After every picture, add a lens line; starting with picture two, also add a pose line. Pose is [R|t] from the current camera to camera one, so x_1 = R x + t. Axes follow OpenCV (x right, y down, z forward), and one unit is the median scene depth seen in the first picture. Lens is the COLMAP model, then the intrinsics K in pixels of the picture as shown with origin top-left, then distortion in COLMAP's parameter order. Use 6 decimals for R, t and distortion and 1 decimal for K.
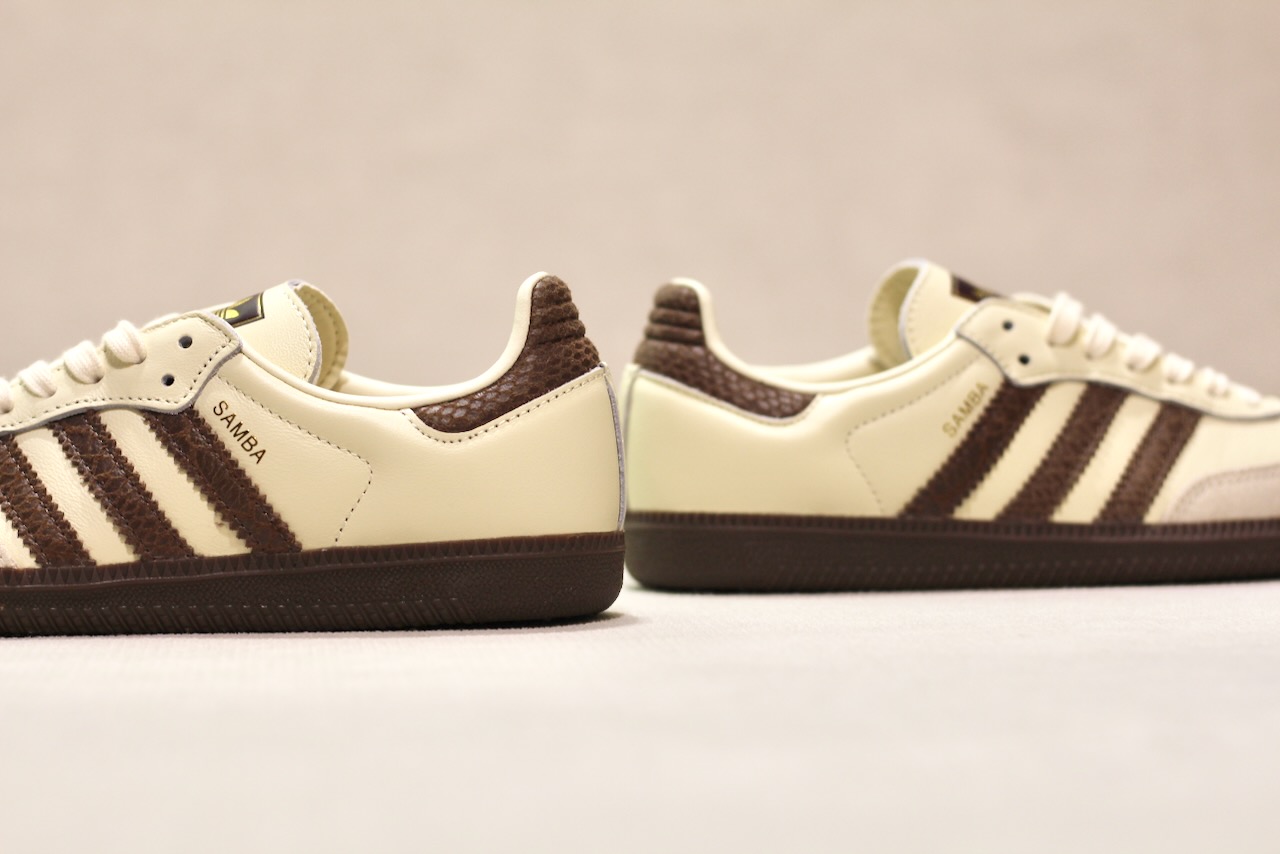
lens RADIAL K [[3030.9, 0, 635.1], [0, 3030.9, 429.3], [0, 0, 1]] dist [-0.056336, 0.000000]
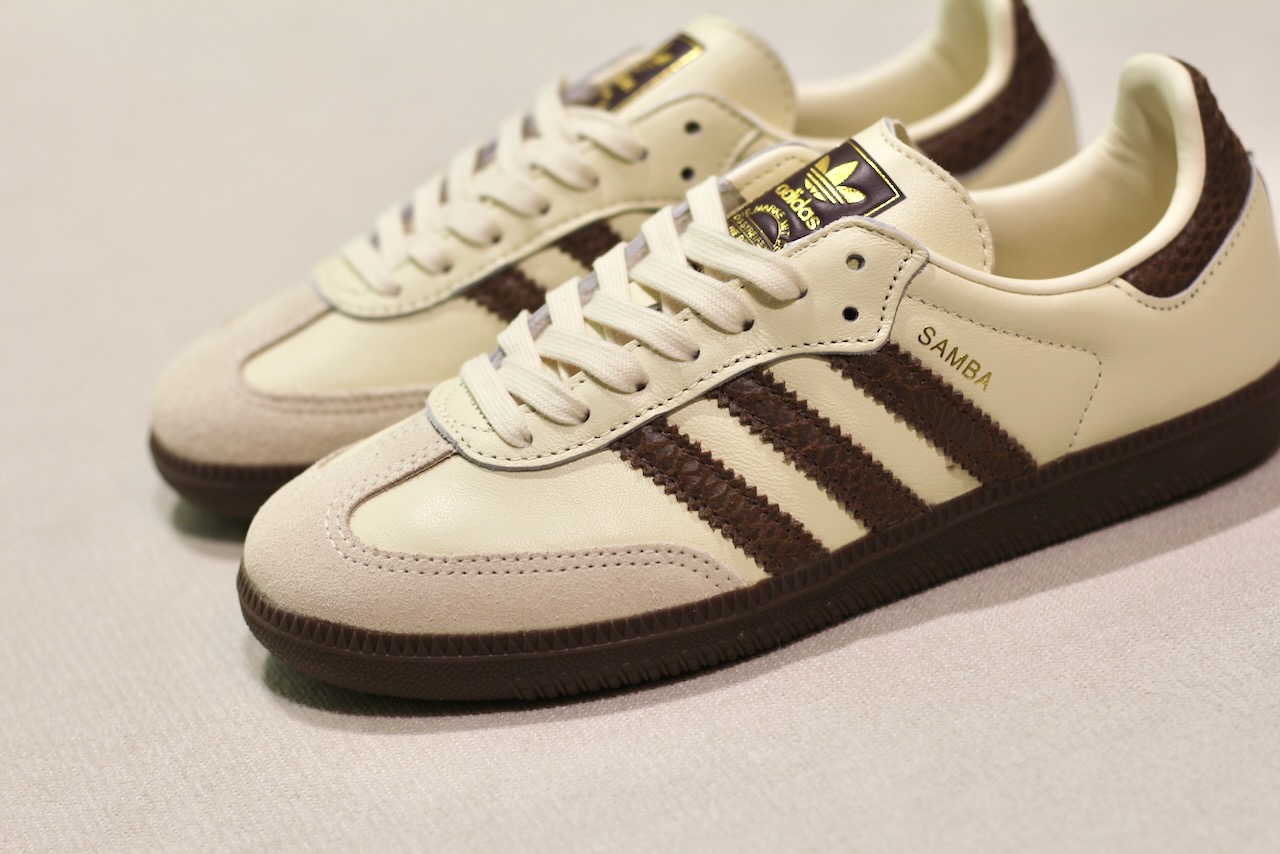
lens RADIAL K [[3030.9, 0, 634.3], [0, 3030.9, 428.6], [0, 0, 1]] dist [-0.056336, 0.000000]
pose [[0.914339, -0.269743, 0.302032, -0.467453], [0.145970, 0.915251, 0.375511, -0.307336], [-0.377726, -0.299257, 0.876224, 0.290379]]
